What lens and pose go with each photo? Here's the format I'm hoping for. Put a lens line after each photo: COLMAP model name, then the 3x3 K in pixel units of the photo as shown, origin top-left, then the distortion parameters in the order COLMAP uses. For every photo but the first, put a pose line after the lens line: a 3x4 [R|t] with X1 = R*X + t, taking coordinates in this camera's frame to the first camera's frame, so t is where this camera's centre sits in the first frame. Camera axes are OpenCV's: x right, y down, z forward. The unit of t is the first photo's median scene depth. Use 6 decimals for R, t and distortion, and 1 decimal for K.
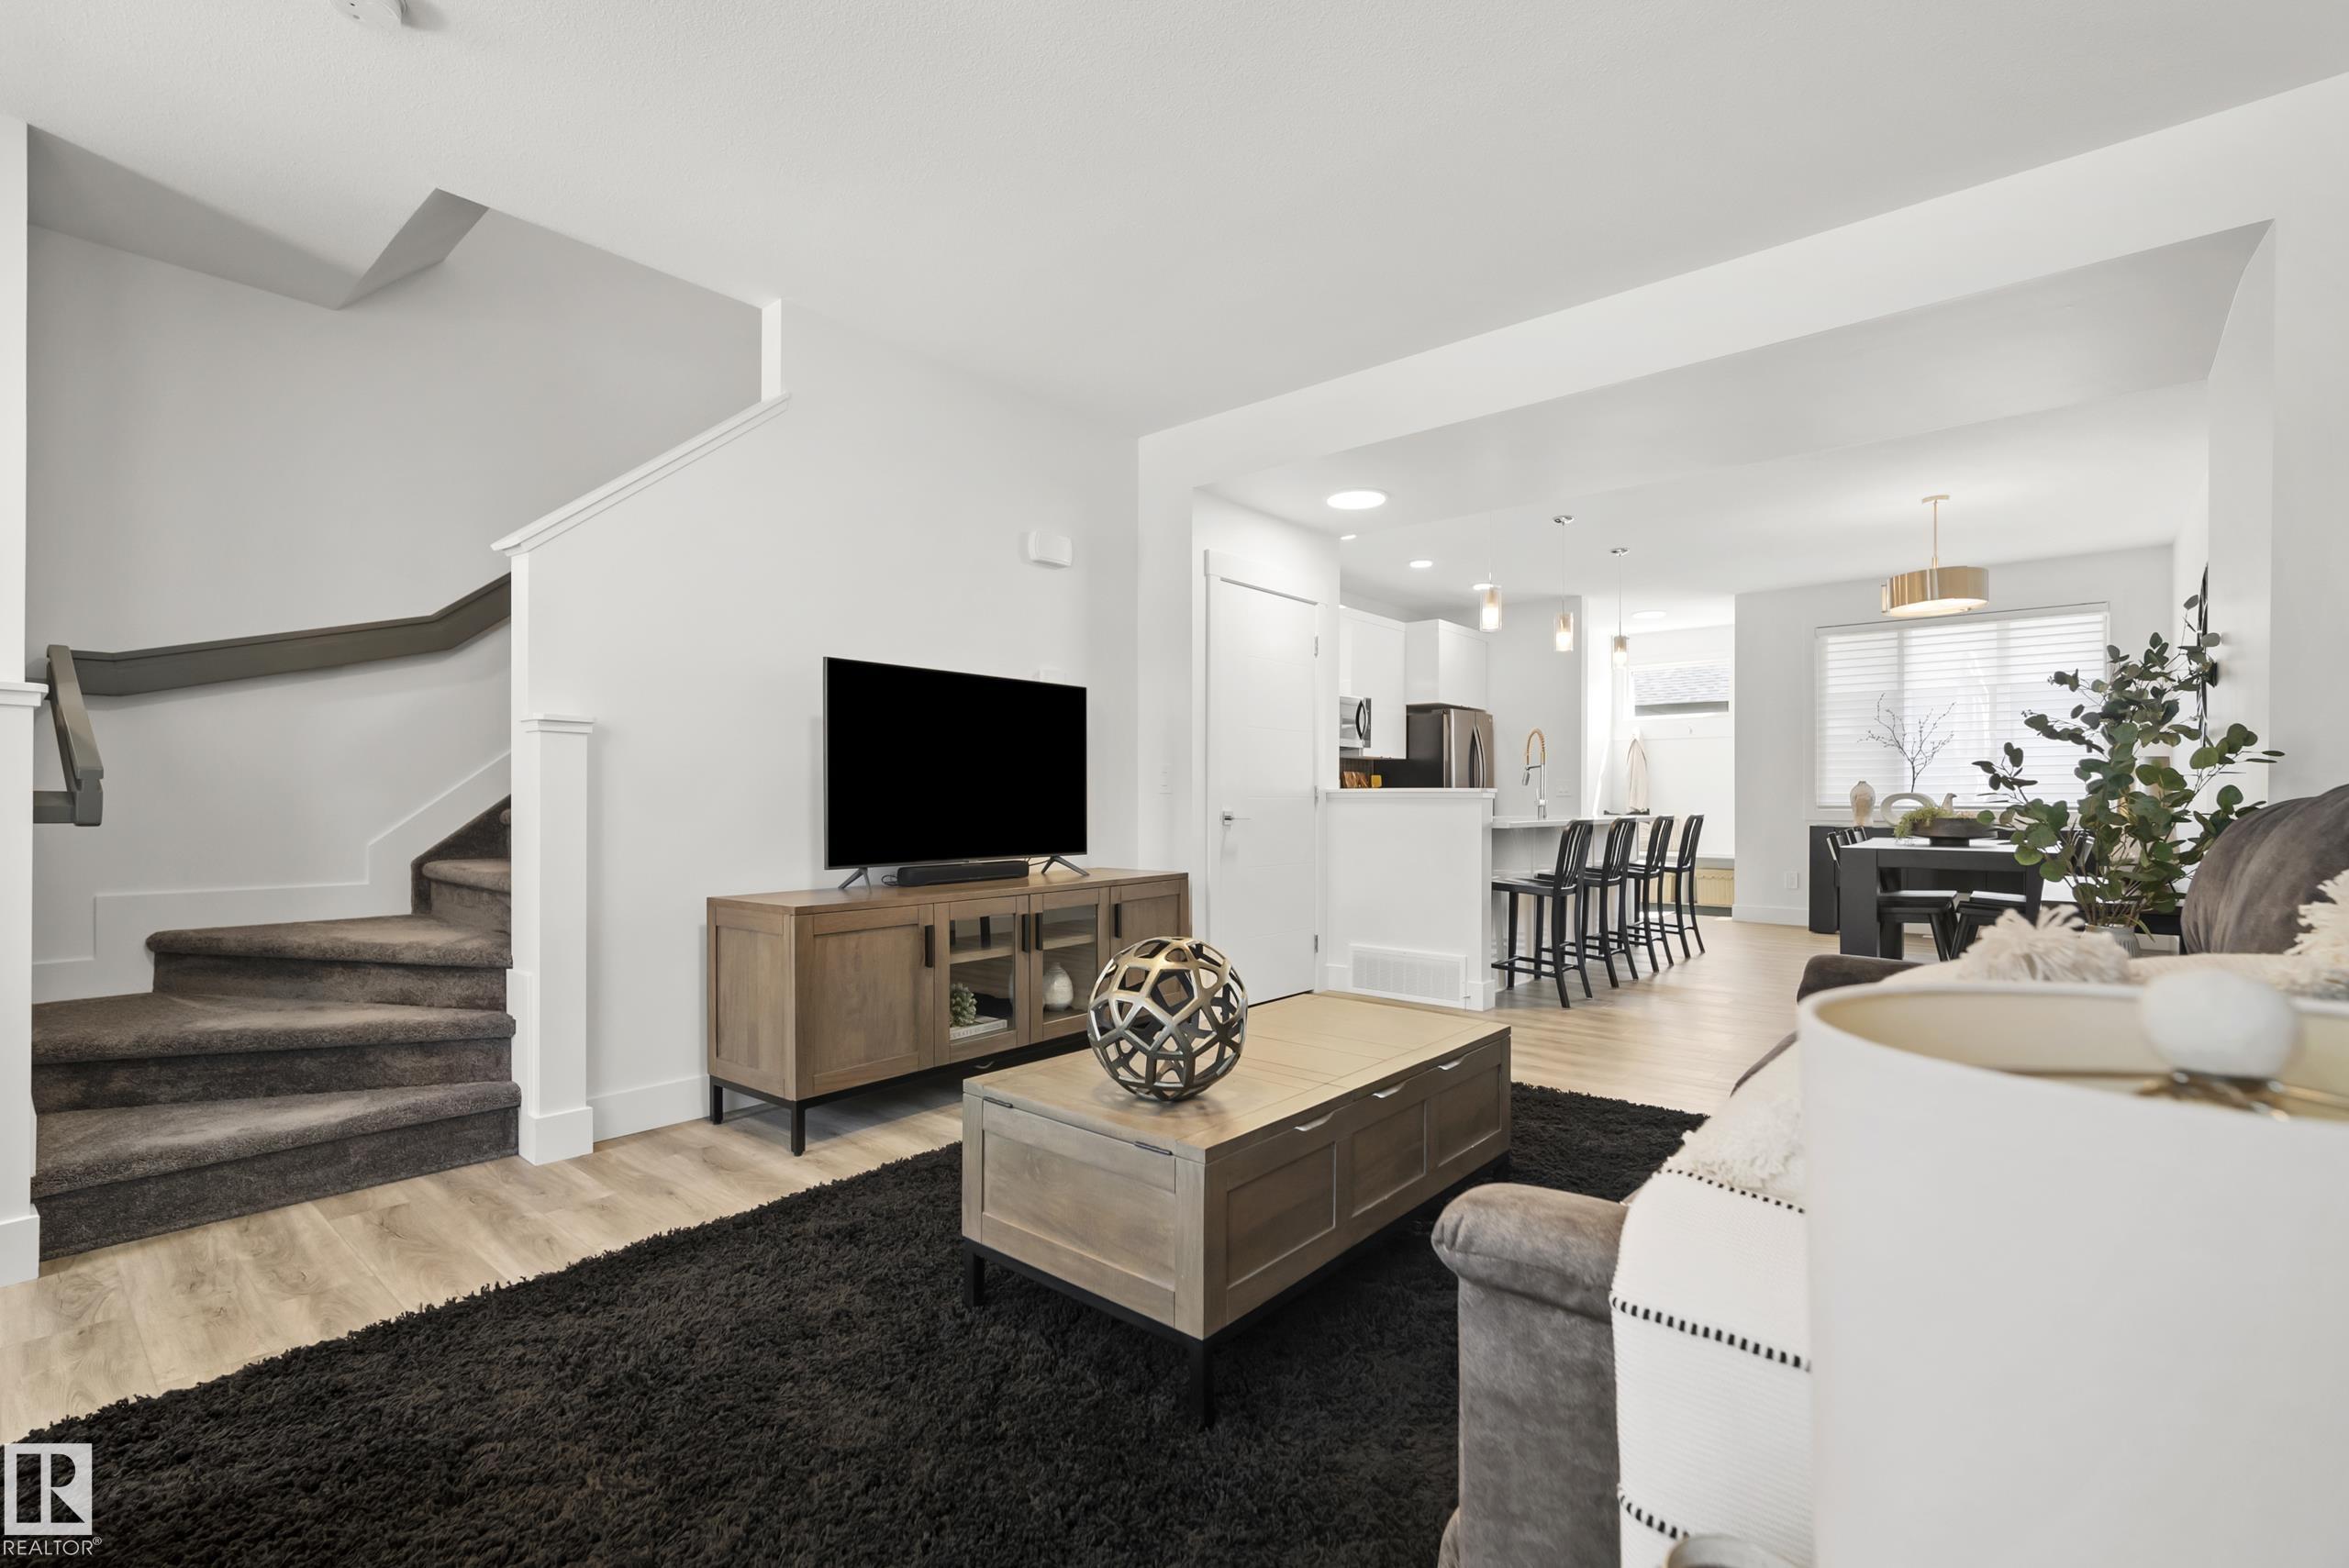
lens RADIAL K [[1049.0, 0, 1174.9], [0, 1049.0, 791.8], [0, 0, 1]] dist [-0.002227, 0.000015]
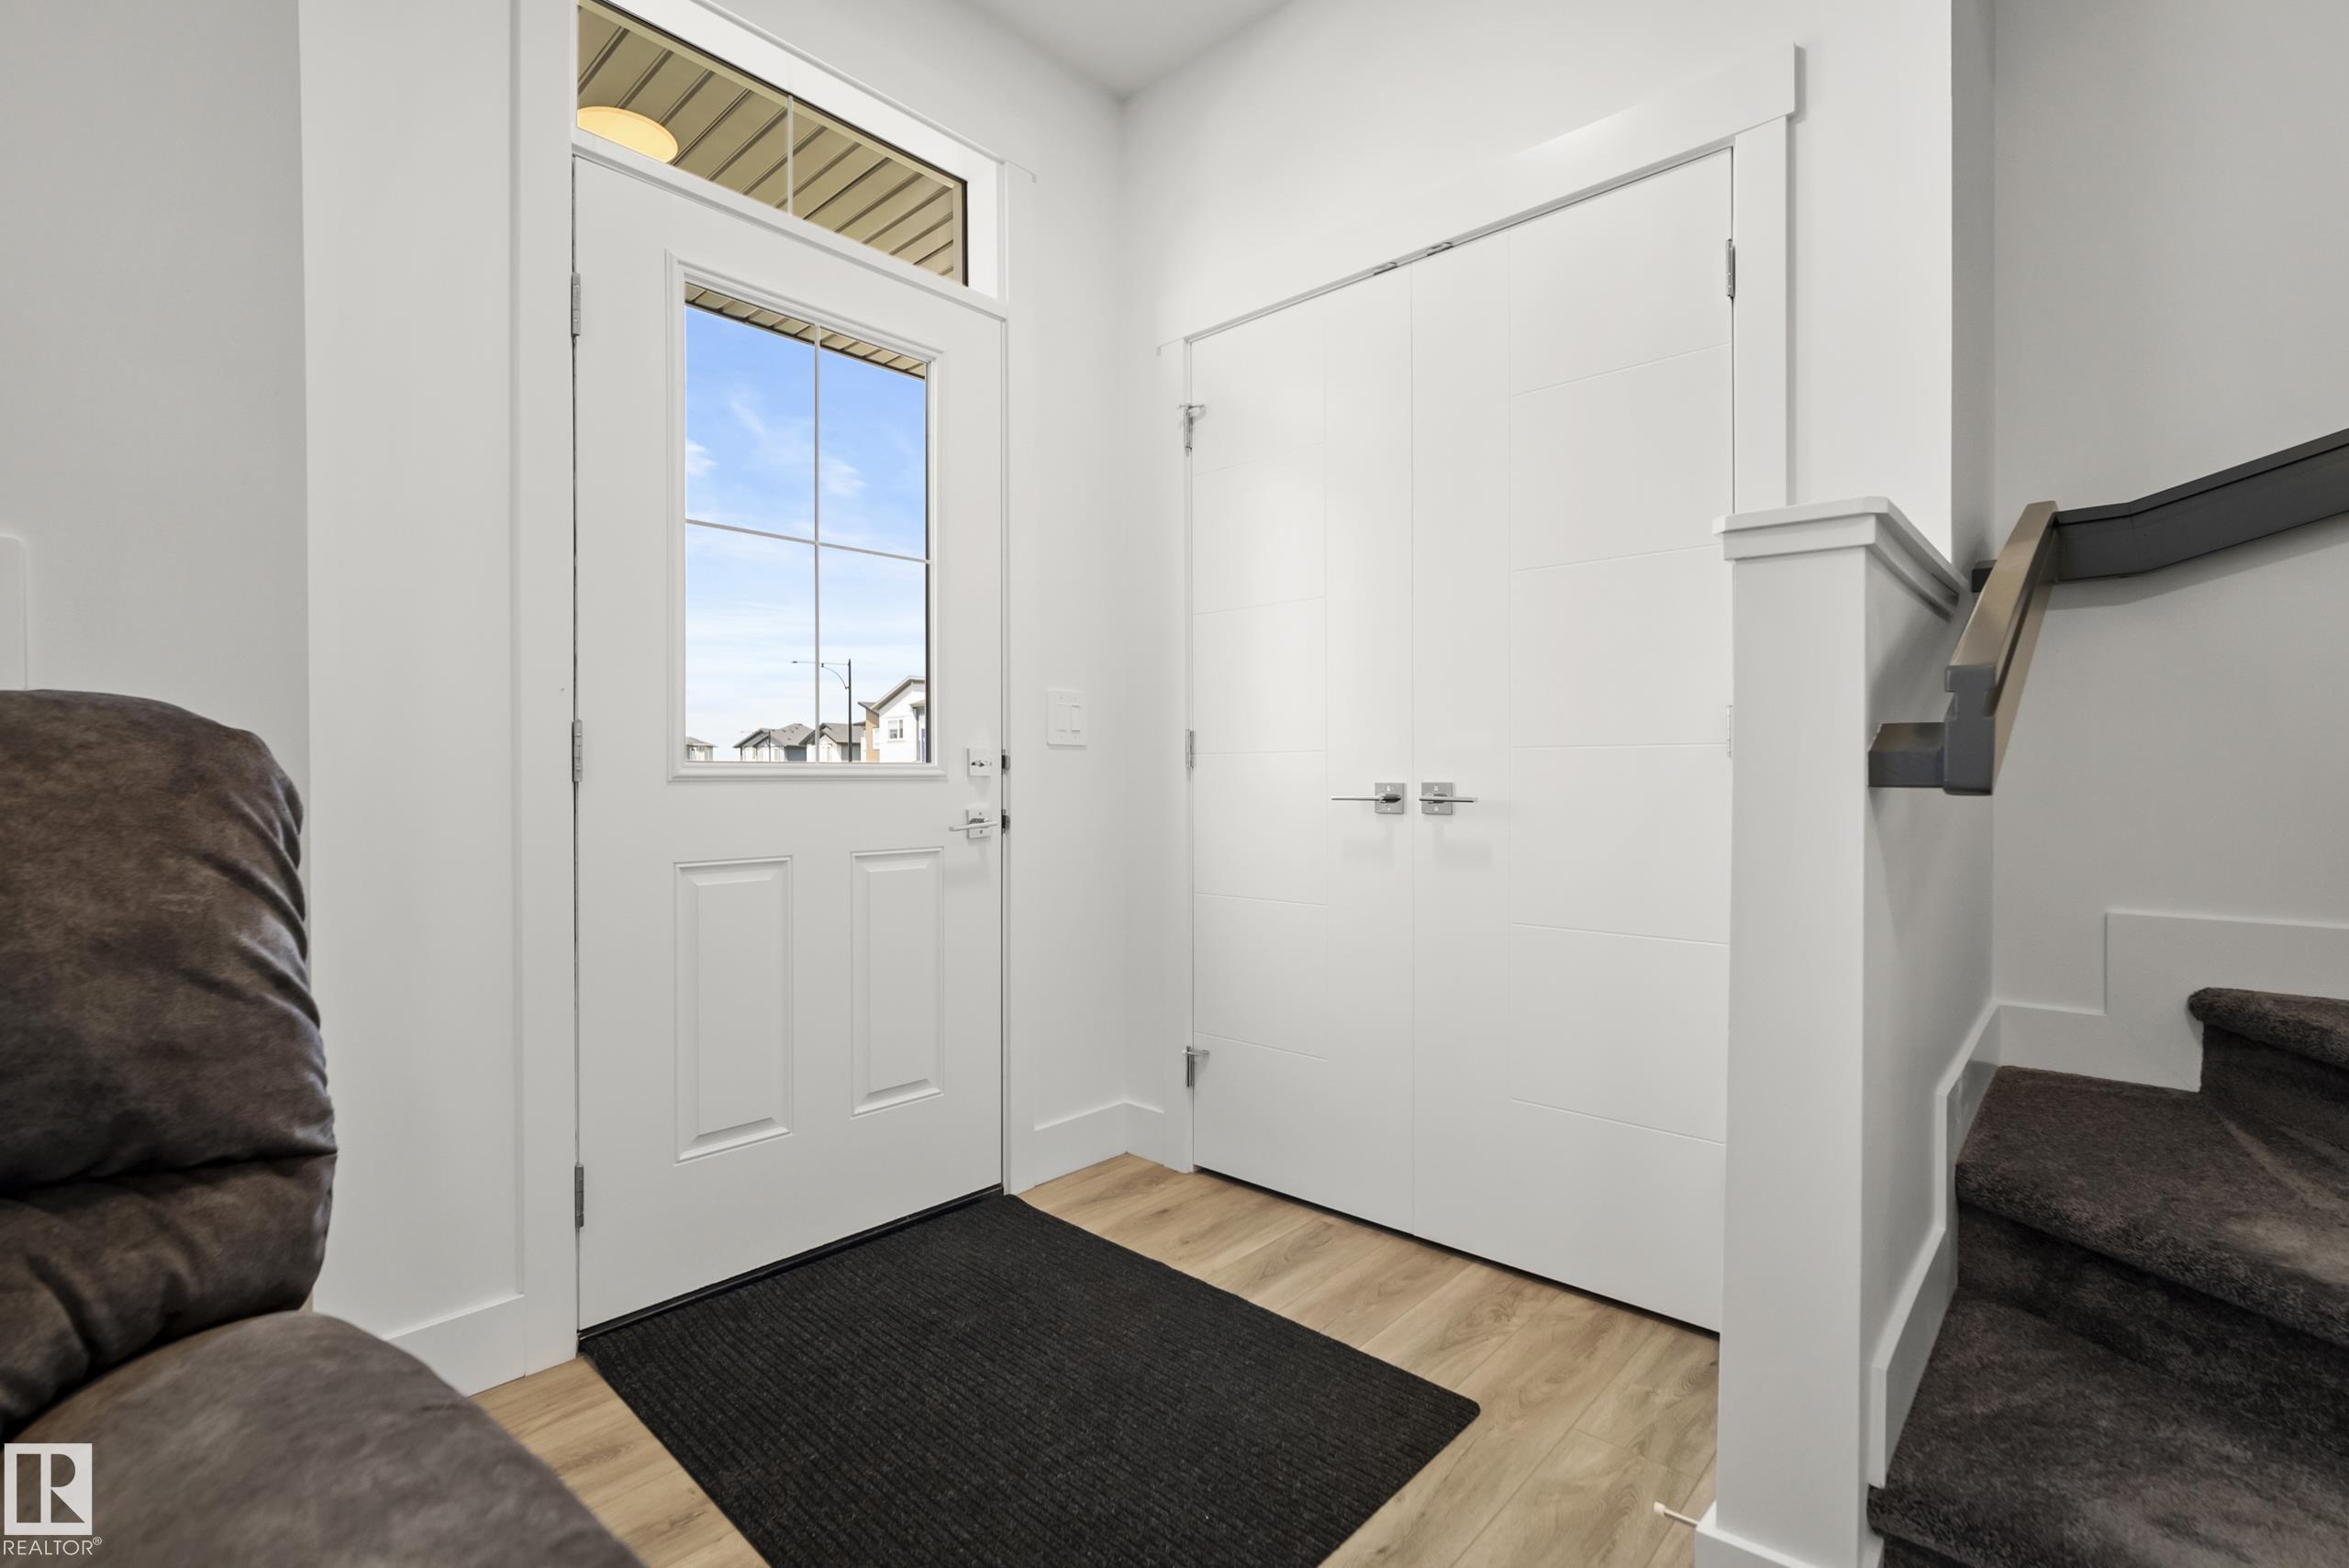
lens RADIAL K [[1049.0, 0, 1175.1], [0, 1049.0, 778.1], [0, 0, 1]] dist [-0.002227, 0.000015]
pose [[-0.032877, 0.001060, -0.999459, -0.436030], [0.012213, 0.999925, 0.000659, 0.016161], [0.999385, -0.012185, -0.032887, 0.516601]]
